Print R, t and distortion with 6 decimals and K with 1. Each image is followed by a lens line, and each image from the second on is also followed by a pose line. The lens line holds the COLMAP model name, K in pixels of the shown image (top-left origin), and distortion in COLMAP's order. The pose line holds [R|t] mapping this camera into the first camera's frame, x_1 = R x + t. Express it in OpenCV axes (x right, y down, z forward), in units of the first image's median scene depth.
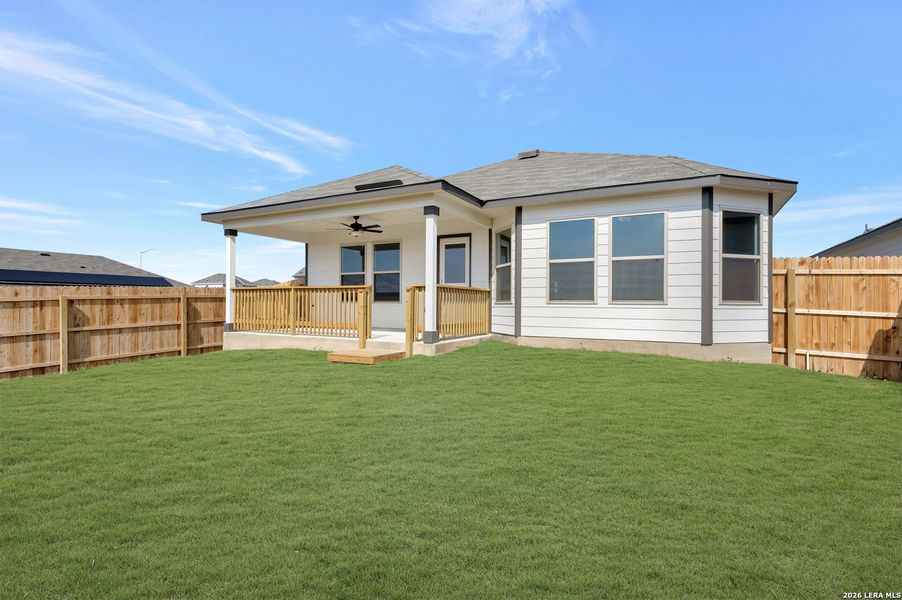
lens RADIAL K [[444.4, 0, 451.0], [0, 444.4, 300.0], [0, 0, 1]] dist [0.000557, 0.000198]
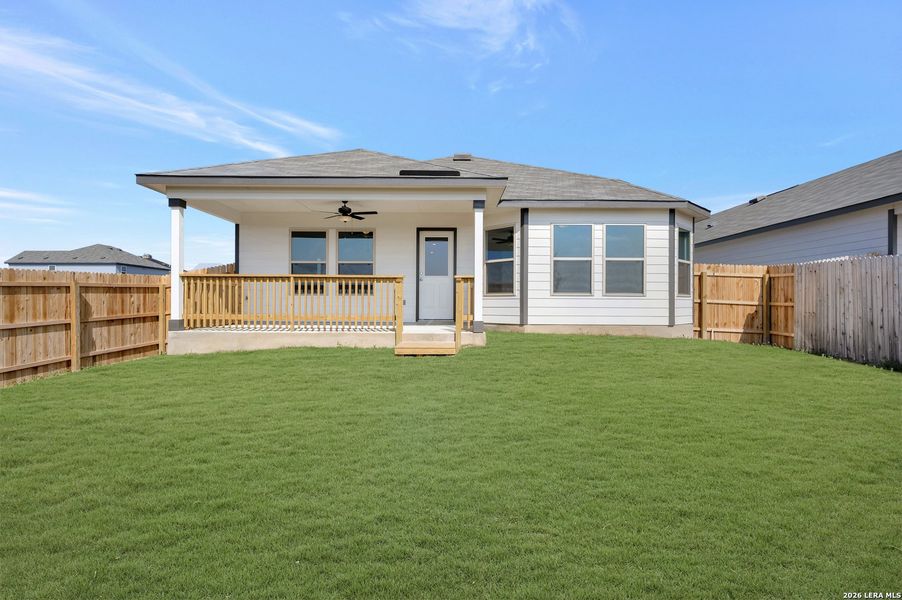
lens RADIAL K [[444.4, 0, 451.0], [0, 444.4, 300.0], [0, 0, 1]] dist [0.000557, 0.000198]
pose [[0.881631, 0.000347, 0.471940, -0.532964], [-0.004581, 0.999959, 0.007822, 0.011465], [-0.471917, -0.009058, 0.881596, 0.104592]]
